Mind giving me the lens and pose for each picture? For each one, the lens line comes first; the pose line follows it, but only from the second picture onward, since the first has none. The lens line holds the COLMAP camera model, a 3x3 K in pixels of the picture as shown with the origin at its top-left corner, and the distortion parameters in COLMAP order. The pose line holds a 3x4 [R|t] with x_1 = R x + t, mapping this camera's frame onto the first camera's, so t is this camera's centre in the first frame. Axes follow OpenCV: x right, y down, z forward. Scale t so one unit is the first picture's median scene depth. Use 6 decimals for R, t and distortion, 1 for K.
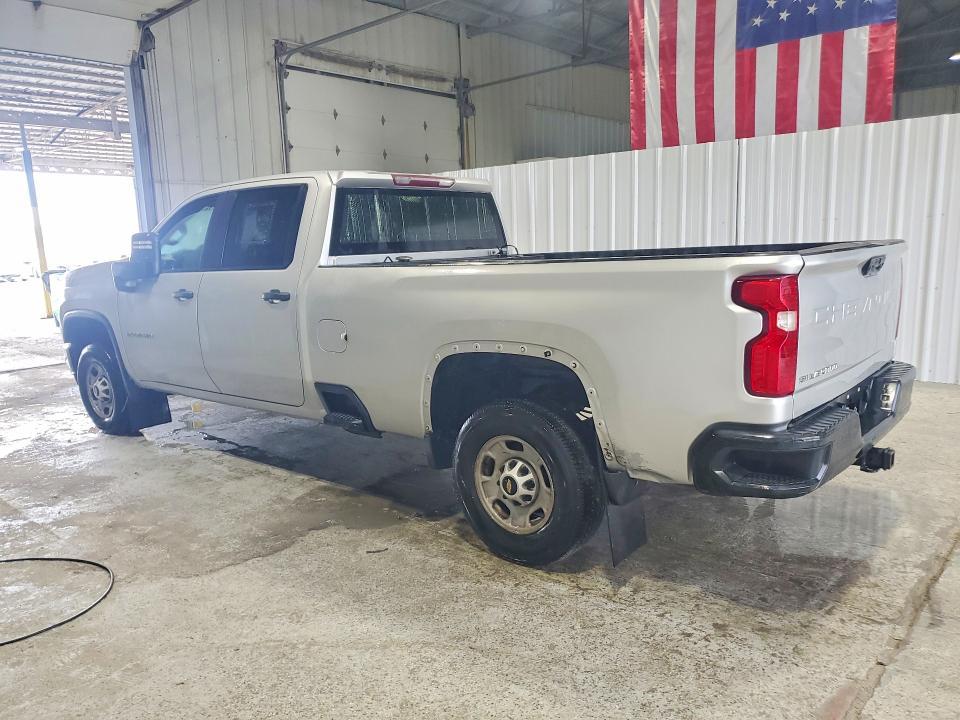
lens RADIAL K [[748.3, 0, 475.3], [0, 748.3, 361.3], [0, 0, 1]] dist [0.026400, 0.000551]
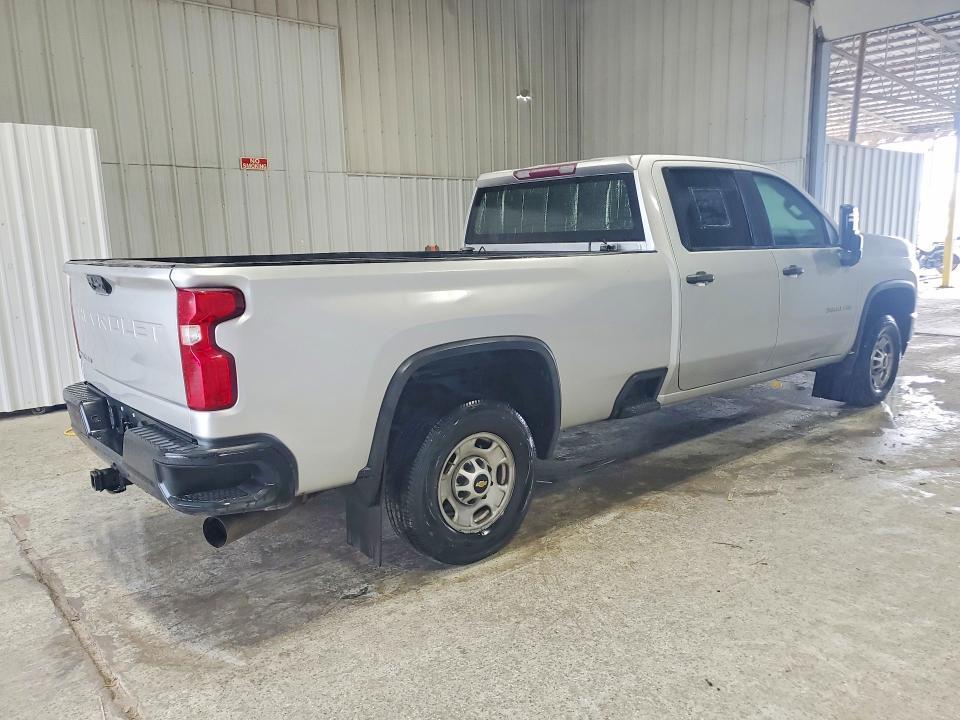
lens RADIAL K [[714.9, 0, 480.0], [0, 714.9, 360.0], [0, 0, 1]] dist [0.023540, 0.000209]
pose [[-0.142950, 0.206609, -0.967925, 1.072846], [-0.126688, 0.966104, 0.224930, -0.236861], [0.981588, 0.154778, -0.111929, 1.244239]]
